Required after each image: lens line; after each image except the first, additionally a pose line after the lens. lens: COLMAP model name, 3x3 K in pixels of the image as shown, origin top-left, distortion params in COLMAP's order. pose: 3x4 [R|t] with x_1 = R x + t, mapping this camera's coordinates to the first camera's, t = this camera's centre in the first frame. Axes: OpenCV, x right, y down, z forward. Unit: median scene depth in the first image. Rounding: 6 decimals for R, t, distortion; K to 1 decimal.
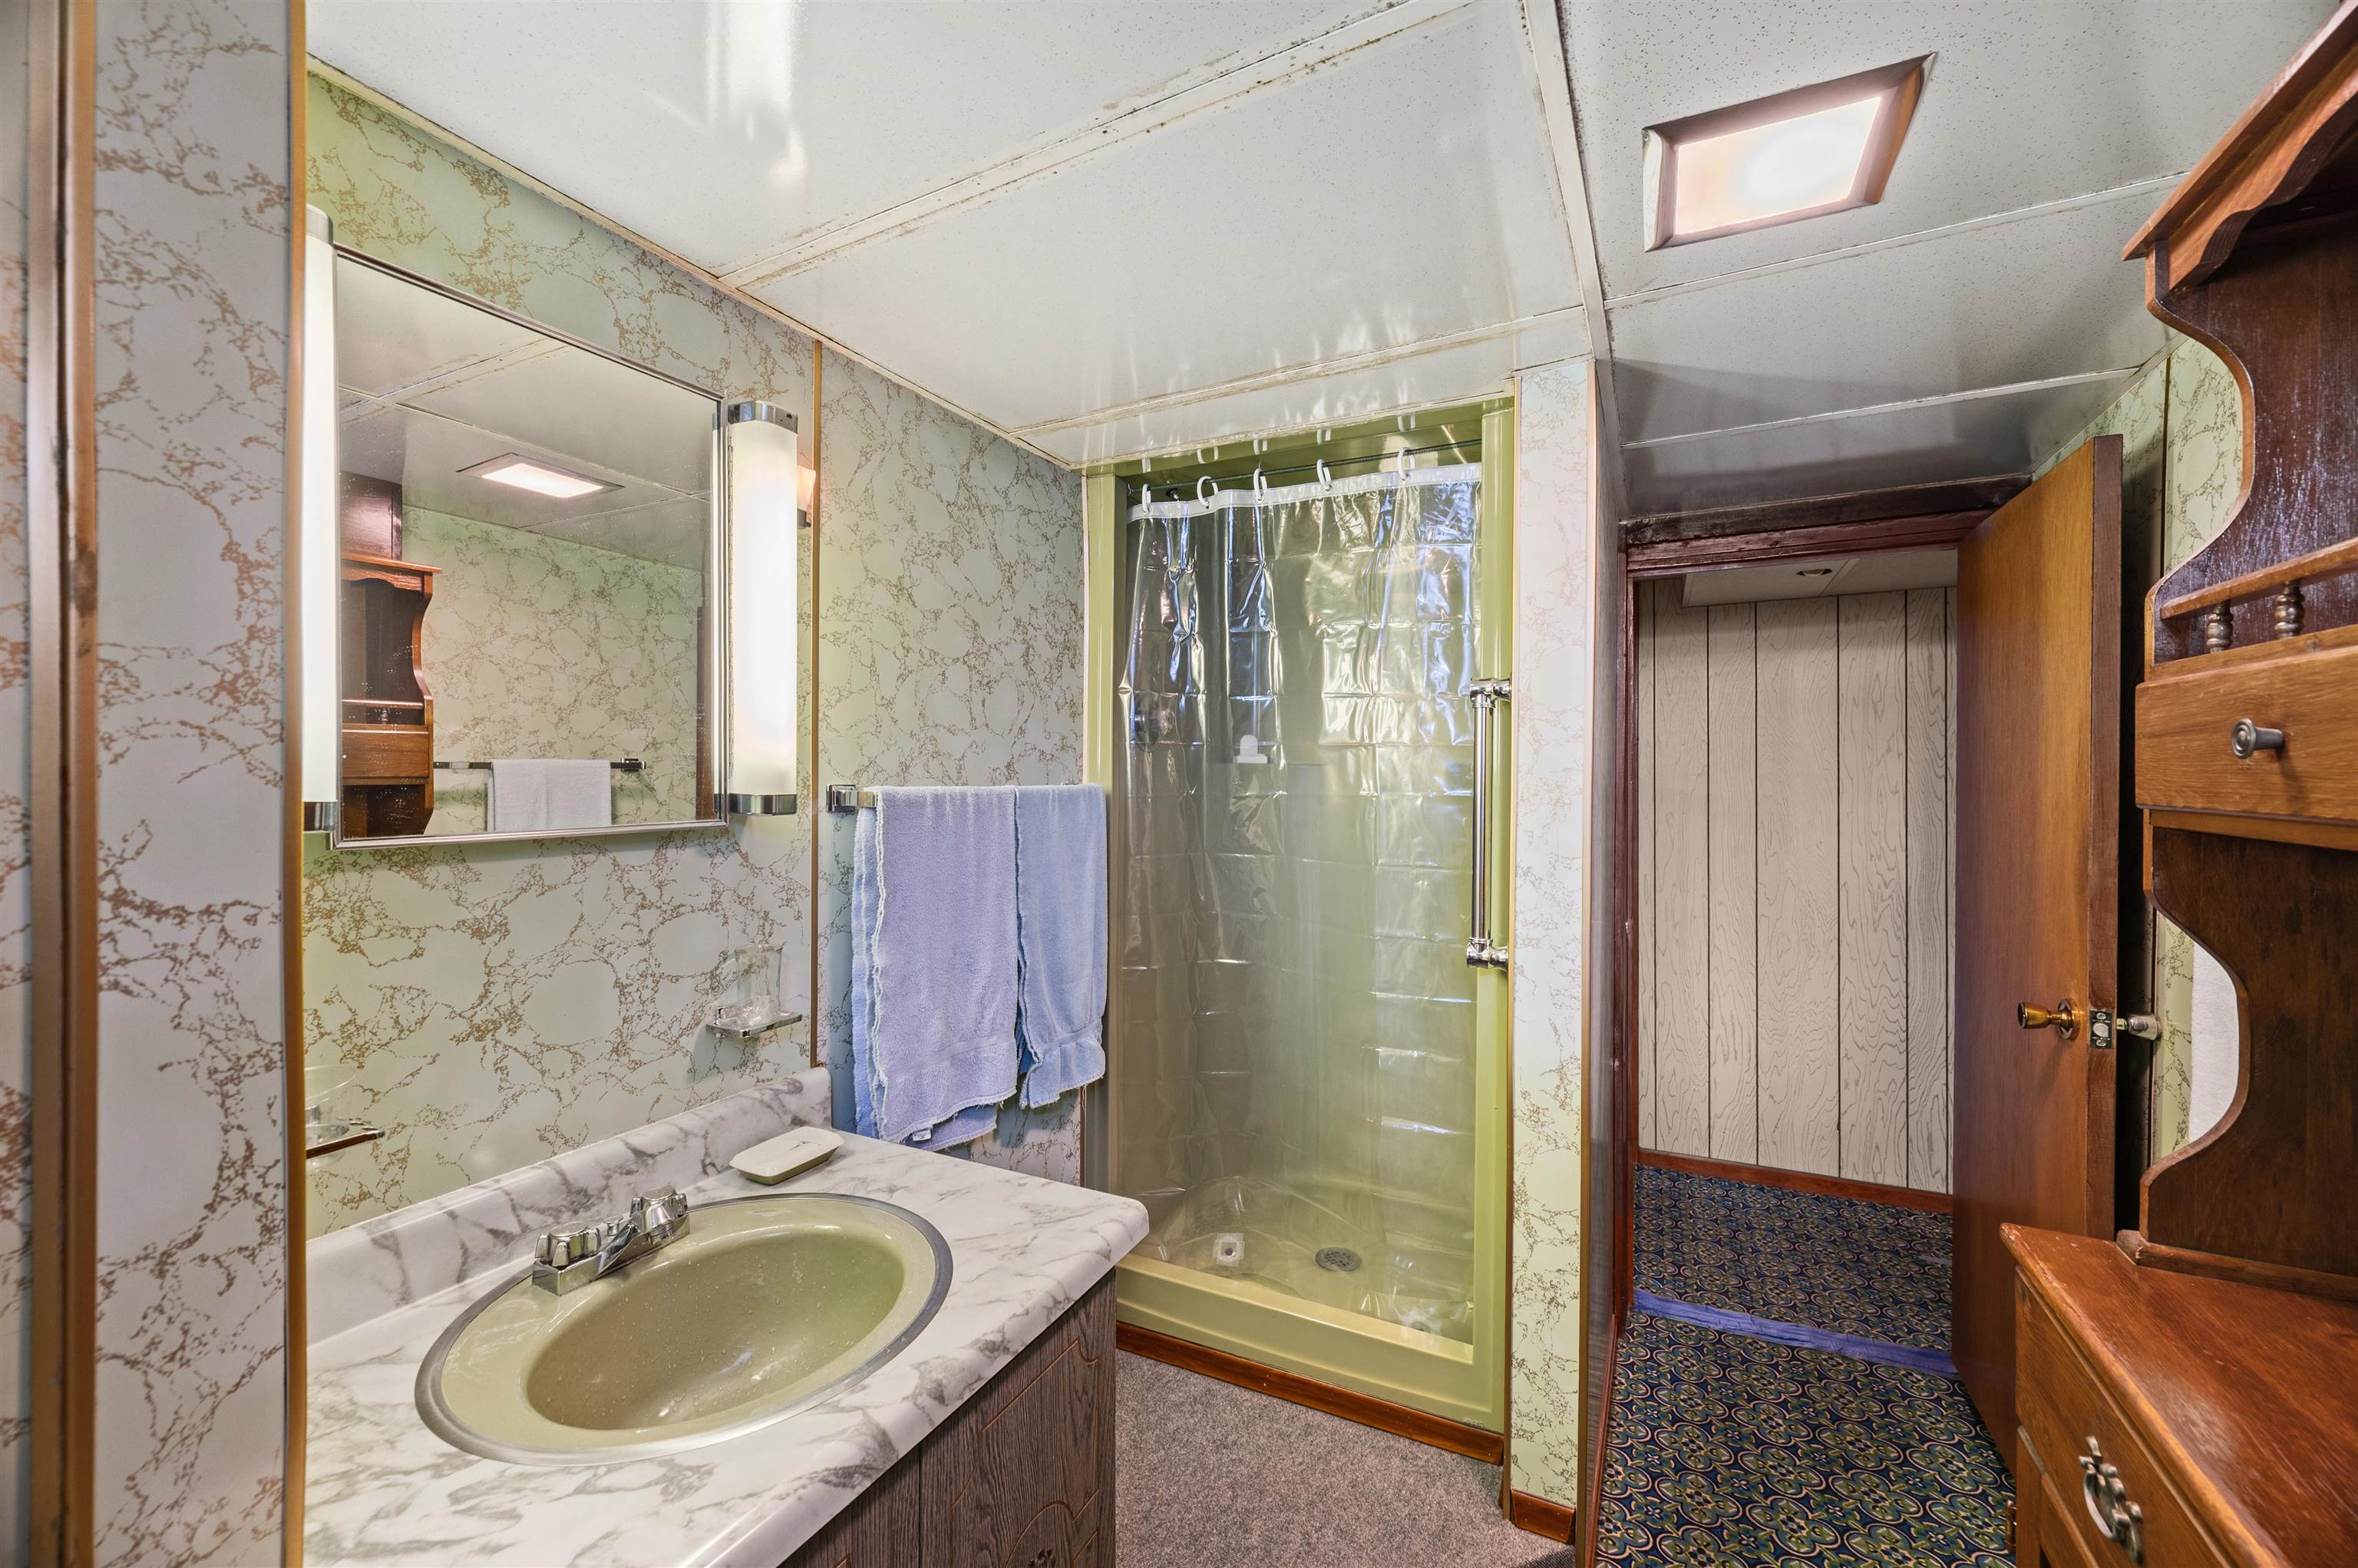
lens RADIAL K [[925.3, 0, 1181.2], [0, 925.3, 785.9], [0, 0, 1]] dist [-0.002137, -0.000273]
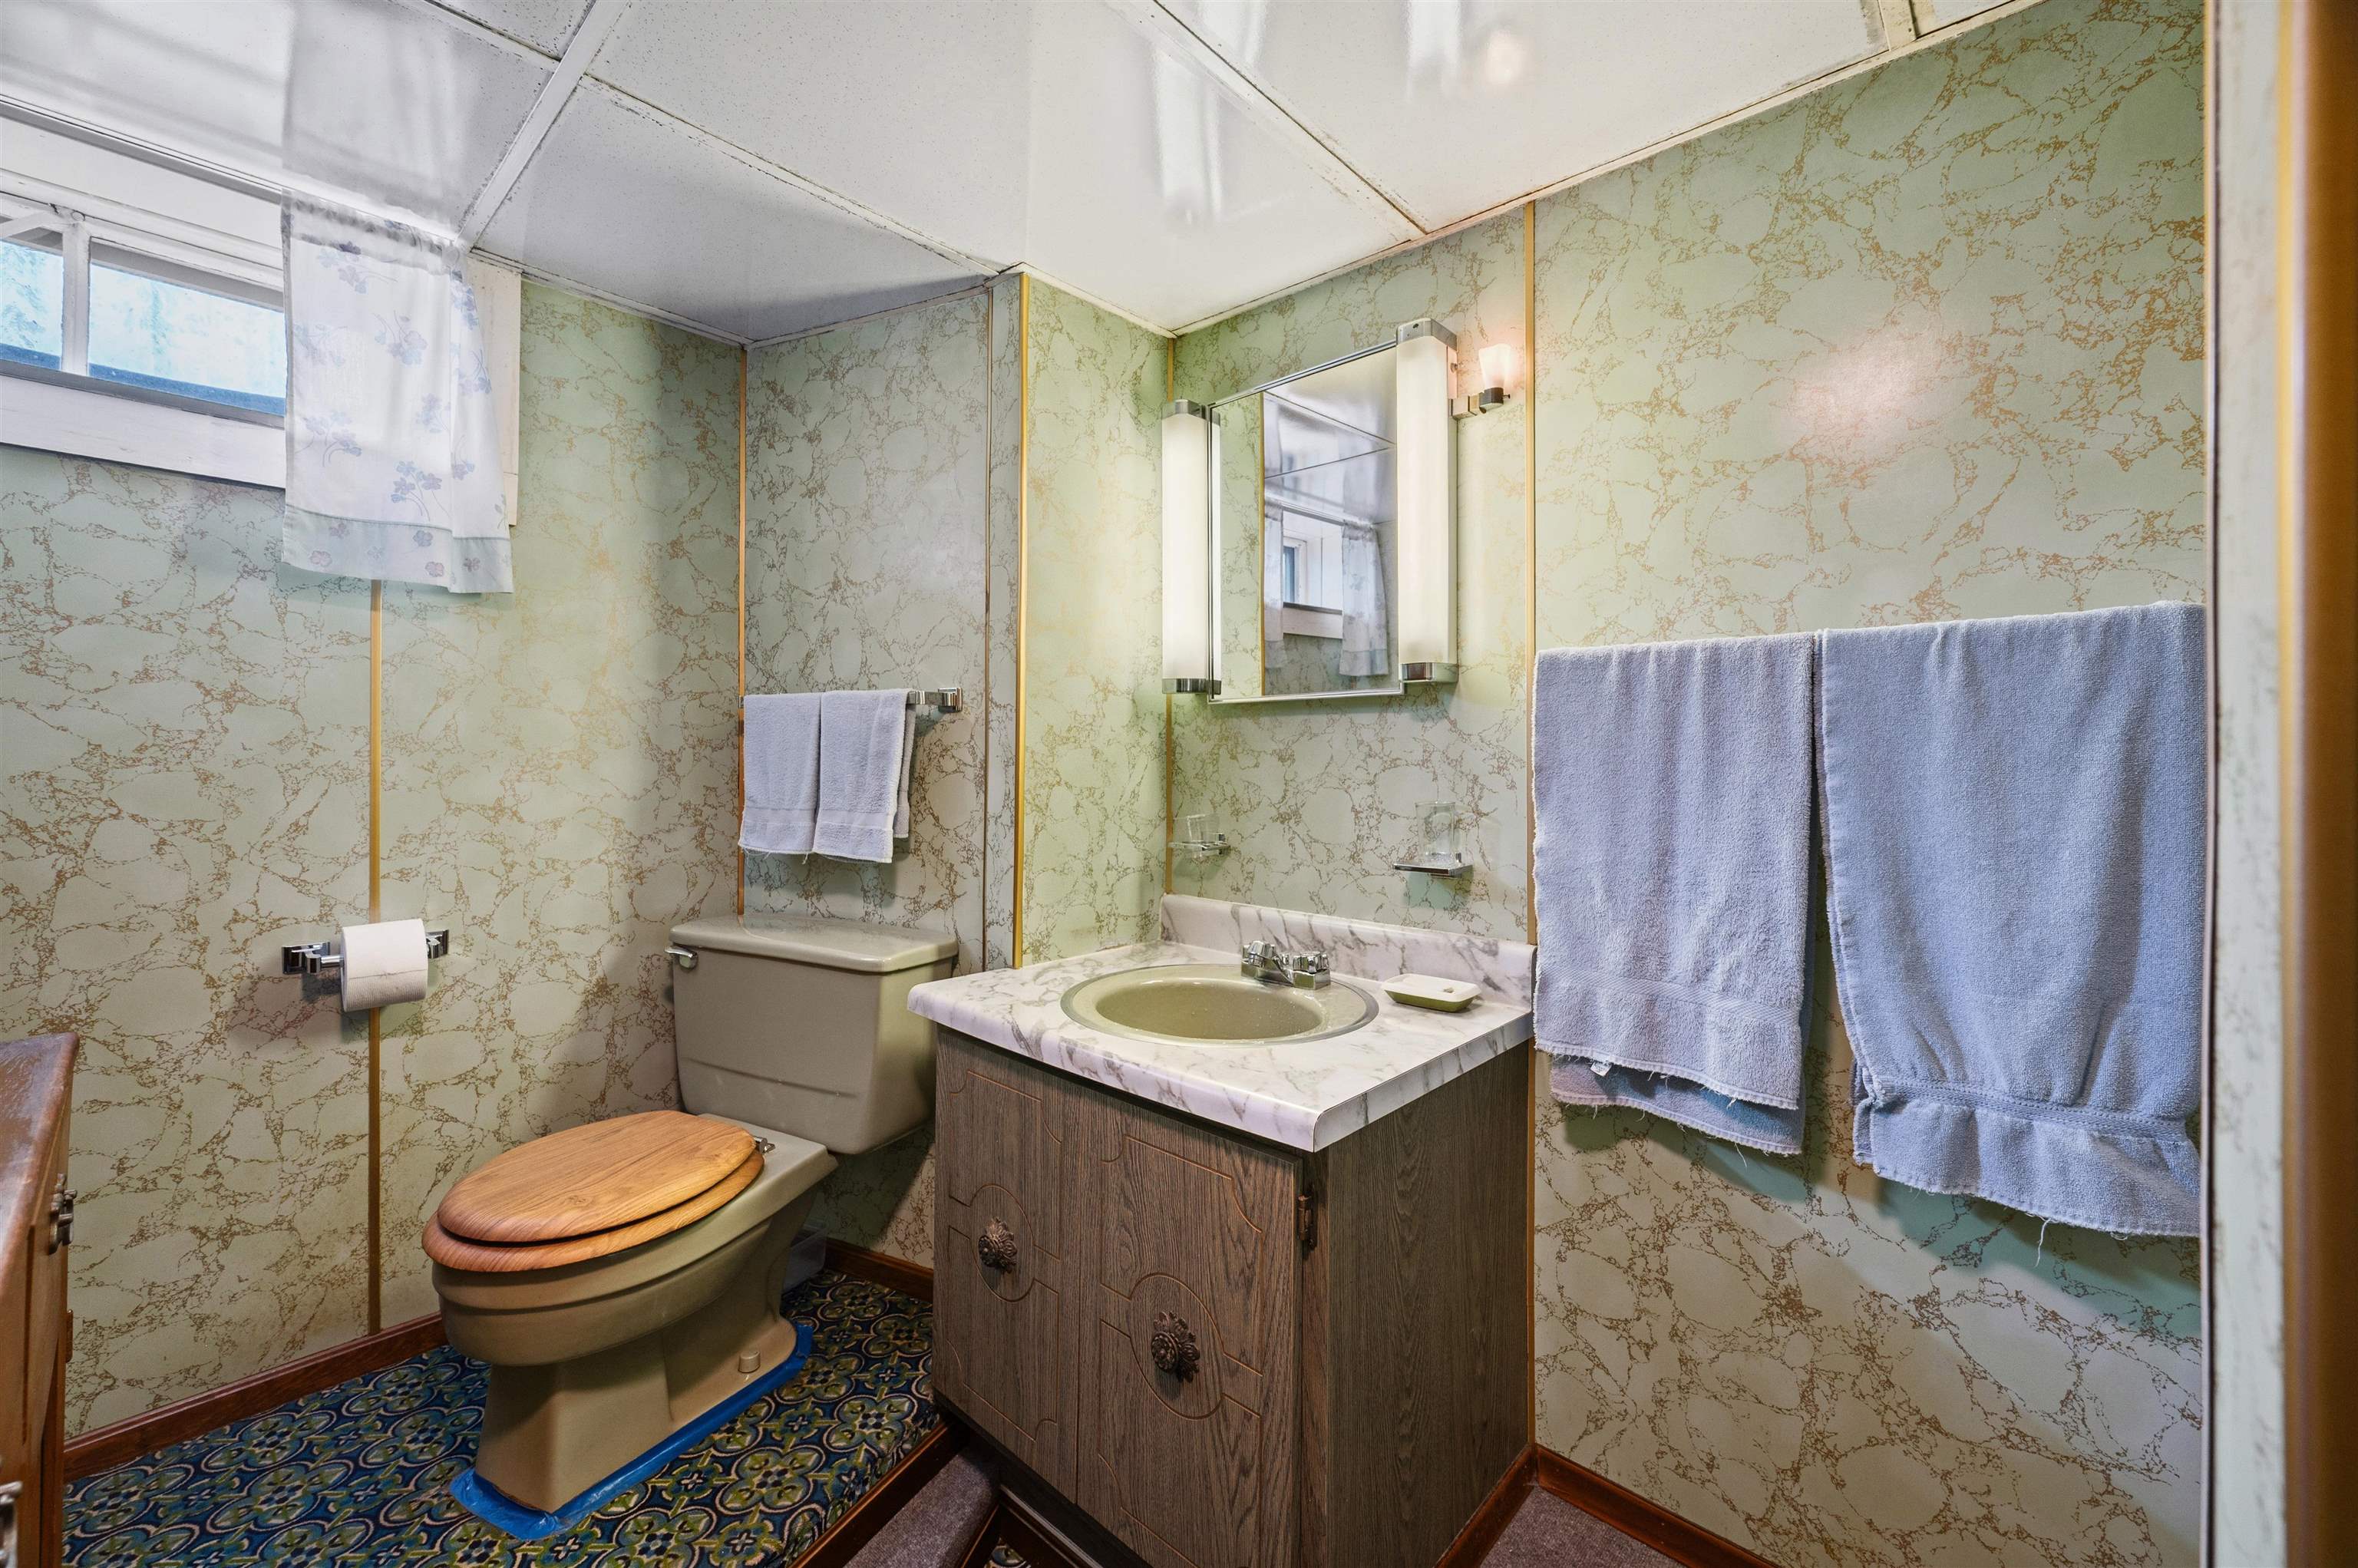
lens RADIAL K [[944.9, 0, 1179.4], [0, 944.9, 772.5], [0, 0, 1]] dist [-0.002169, -0.000001]
pose [[-0.250054, 0.012290, -0.968154, 0.771284], [-0.016457, 0.999721, 0.016941, 0.130923], [0.968092, 0.020169, -0.249782, 1.031198]]
